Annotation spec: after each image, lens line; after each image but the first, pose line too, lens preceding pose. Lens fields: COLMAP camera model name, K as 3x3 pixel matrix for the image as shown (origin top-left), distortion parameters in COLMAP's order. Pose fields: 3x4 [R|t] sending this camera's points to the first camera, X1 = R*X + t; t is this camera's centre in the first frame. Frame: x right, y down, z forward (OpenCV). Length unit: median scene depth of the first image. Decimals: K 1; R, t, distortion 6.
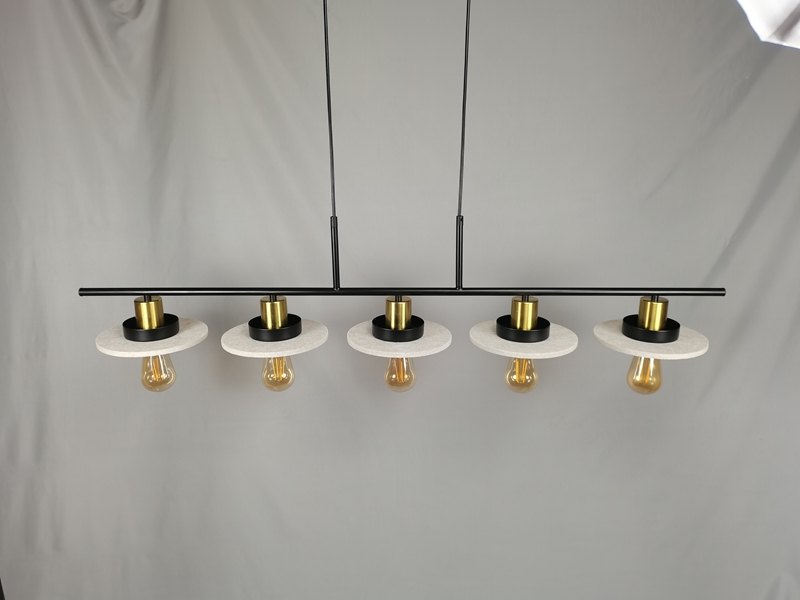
lens RADIAL K [[652.1, 0, 396.9], [0, 652.1, 301.8], [0, 0, 1]] dist [0.028157, -0.013737]
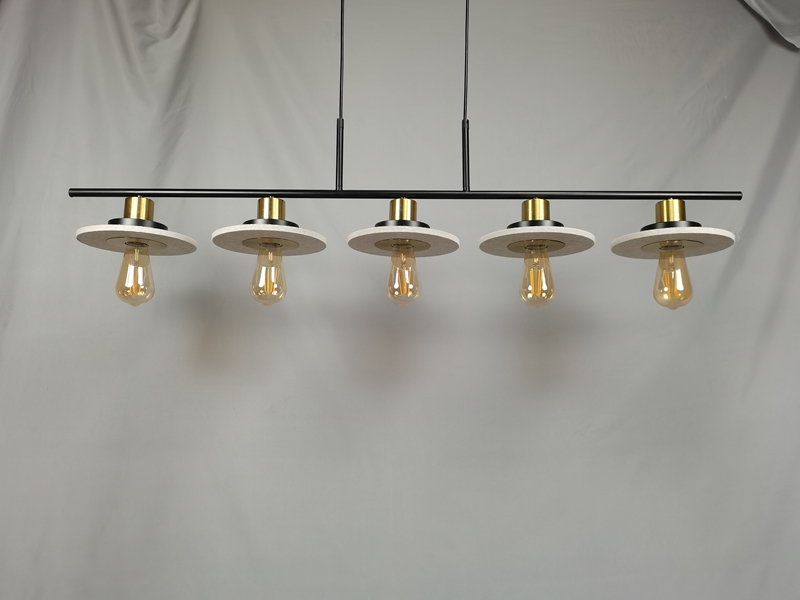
lens RADIAL K [[692.7, 0, 396.3], [0, 692.7, 300.7], [0, 0, 1]] dist [0.033128, -0.026929]
pose [[0.999765, 0.020312, 0.007583, -0.011742], [-0.015140, 0.904385, -0.426449, 0.531605], [-0.015520, 0.426234, 0.904480, 0.134892]]
